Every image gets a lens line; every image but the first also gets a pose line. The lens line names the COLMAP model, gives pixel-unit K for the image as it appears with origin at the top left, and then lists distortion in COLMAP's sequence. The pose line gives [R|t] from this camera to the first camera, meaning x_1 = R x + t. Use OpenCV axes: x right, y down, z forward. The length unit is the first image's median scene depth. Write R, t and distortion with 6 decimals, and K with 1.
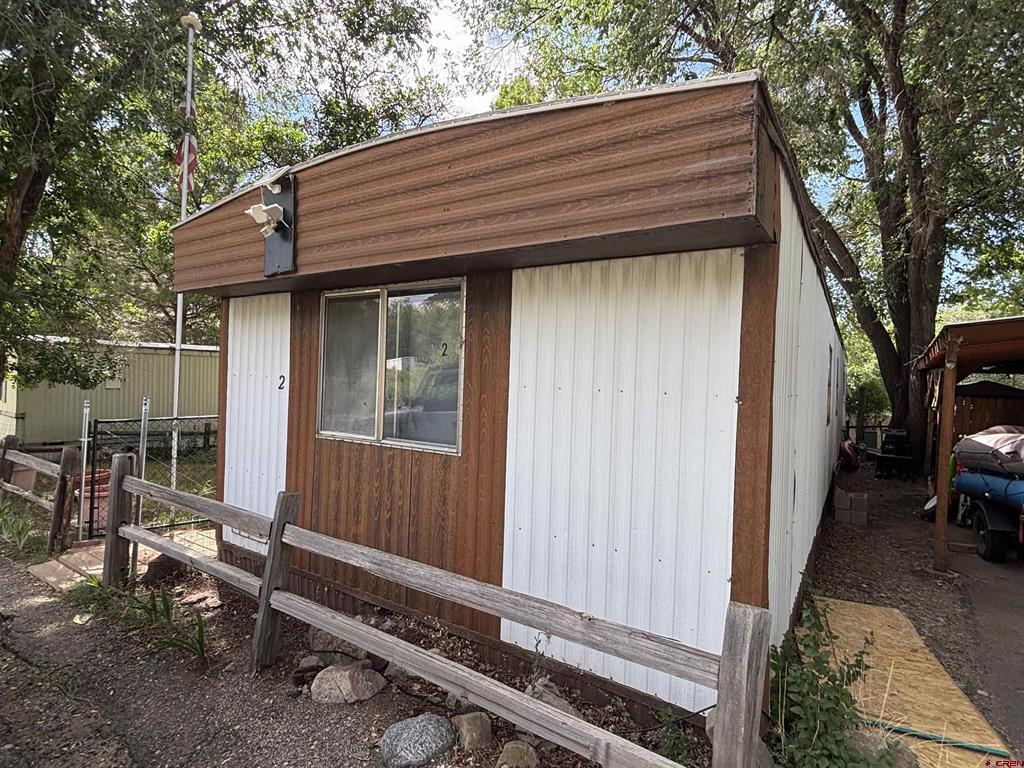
lens RADIAL K [[593.0, 0, 498.3], [0, 593.0, 385.8], [0, 0, 1]] dist [-0.003252, 0.000702]
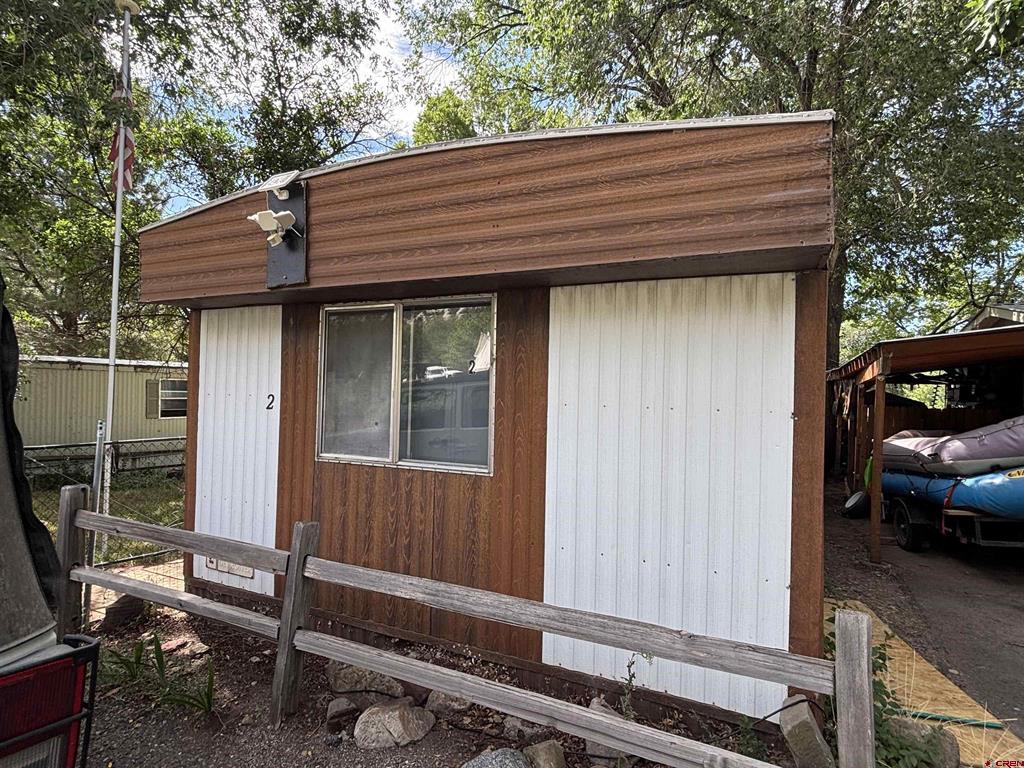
lens RADIAL K [[593.0, 0, 498.3], [0, 593.0, 385.8], [0, 0, 1]] dist [-0.003252, 0.000702]
pose [[0.984893, -0.008645, 0.172948, -0.224239], [0.011950, 0.999765, -0.018077, -0.012736], [-0.172751, 0.019871, 0.984765, 0.034626]]
